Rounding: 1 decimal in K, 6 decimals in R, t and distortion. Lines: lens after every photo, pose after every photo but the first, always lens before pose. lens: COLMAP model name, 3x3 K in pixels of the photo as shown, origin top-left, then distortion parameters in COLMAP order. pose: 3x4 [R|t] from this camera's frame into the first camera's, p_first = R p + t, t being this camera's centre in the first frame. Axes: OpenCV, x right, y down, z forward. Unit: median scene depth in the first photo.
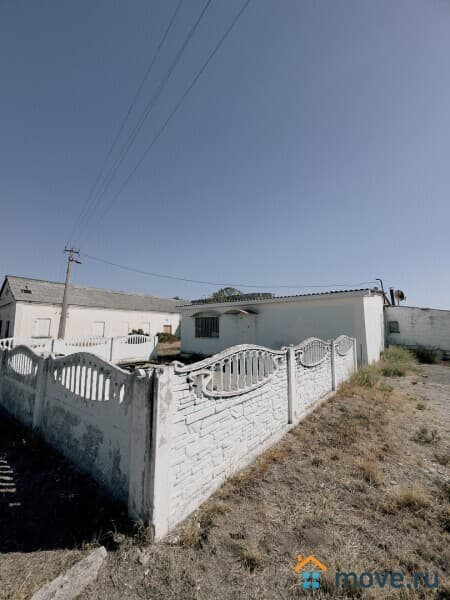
lens RADIAL K [[238.1, 0, 225.8], [0, 238.1, 296.5], [0, 0, 1]] dist [-0.004318, 0.000745]
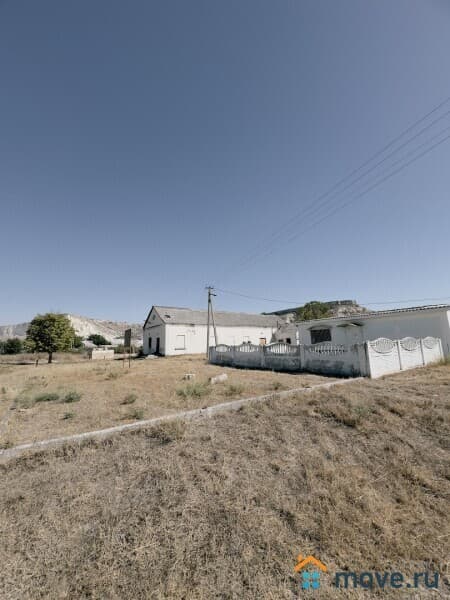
lens RADIAL K [[238.1, 0, 226.0], [0, 238.1, 297.9], [0, 0, 1]] dist [-0.004318, 0.000745]
pose [[0.953967, -0.077720, -0.289666, -0.157191], [0.063528, 0.996288, -0.058095, -0.044519], [0.293106, 0.037019, 0.955363, -0.436411]]
